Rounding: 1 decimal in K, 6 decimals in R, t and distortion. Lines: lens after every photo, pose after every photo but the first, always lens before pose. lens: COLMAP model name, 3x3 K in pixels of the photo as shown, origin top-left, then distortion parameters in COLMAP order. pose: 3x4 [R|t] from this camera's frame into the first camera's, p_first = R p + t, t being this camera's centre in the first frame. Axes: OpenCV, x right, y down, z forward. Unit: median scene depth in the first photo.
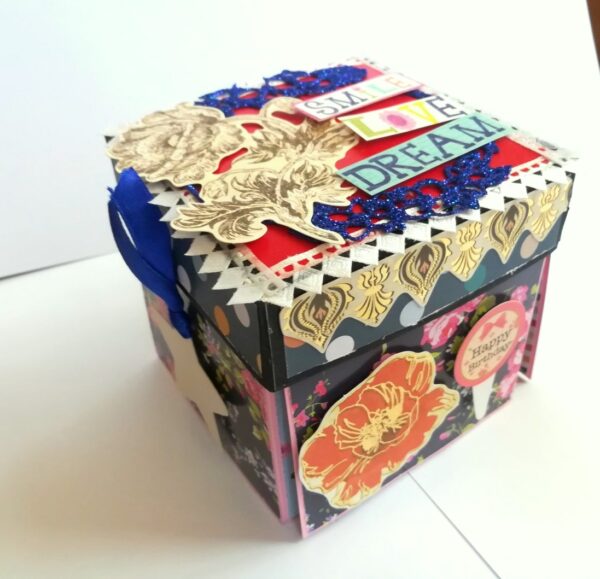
lens RADIAL K [[634.9, 0, 311.9], [0, 634.9, 306.4], [0, 0, 1]] dist [-0.041074, 0.000000]
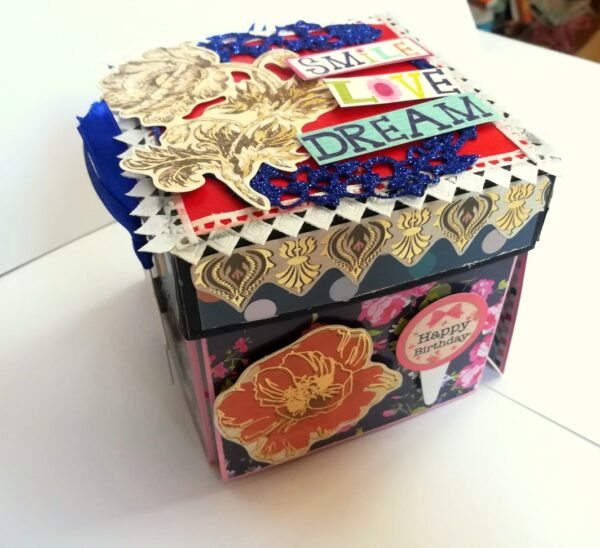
lens RADIAL K [[620.9, 0, 297.0], [0, 620.9, 268.7], [0, 0, 1]] dist [0.005785, 0.000000]
pose [[0.973634, 0.179872, -0.140296, 0.203443], [-0.173585, 0.983229, 0.055932, -0.057995], [0.148003, -0.030104, 0.988529, 0.029090]]
